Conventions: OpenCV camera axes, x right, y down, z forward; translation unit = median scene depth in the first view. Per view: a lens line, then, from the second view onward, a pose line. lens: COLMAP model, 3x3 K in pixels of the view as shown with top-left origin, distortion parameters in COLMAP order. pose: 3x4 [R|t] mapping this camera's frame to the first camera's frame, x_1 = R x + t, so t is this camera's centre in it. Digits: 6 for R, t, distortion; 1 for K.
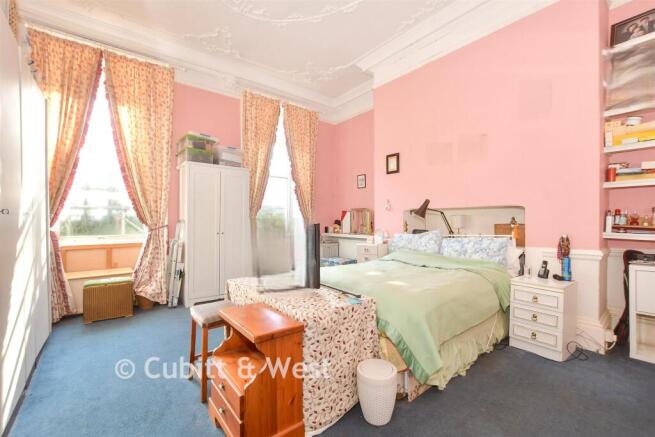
lens RADIAL K [[286.8, 0, 327.5], [0, 286.8, 218.5], [0, 0, 1]] dist [0.000471, -0.000016]
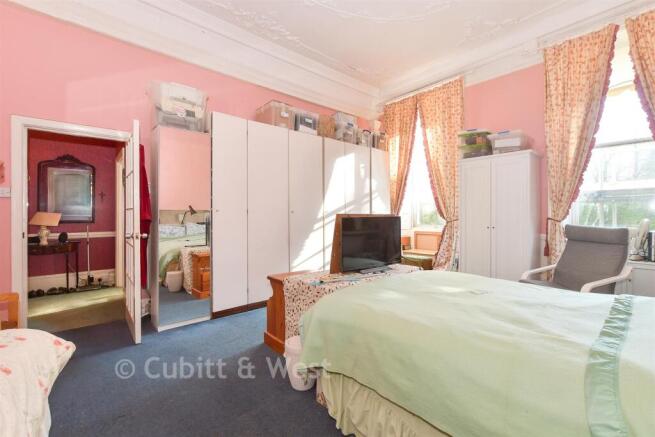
lens RADIAL K [[281.6, 0, 327.5], [0, 281.6, 218.5], [0, 0, 1]] dist [-0.003205, -0.000286]
pose [[0.054558, 0.014797, -0.998401, 0.545140], [0.005214, 0.999872, 0.015104, 0.004329], [0.998497, -0.006029, 0.054474, 0.438061]]
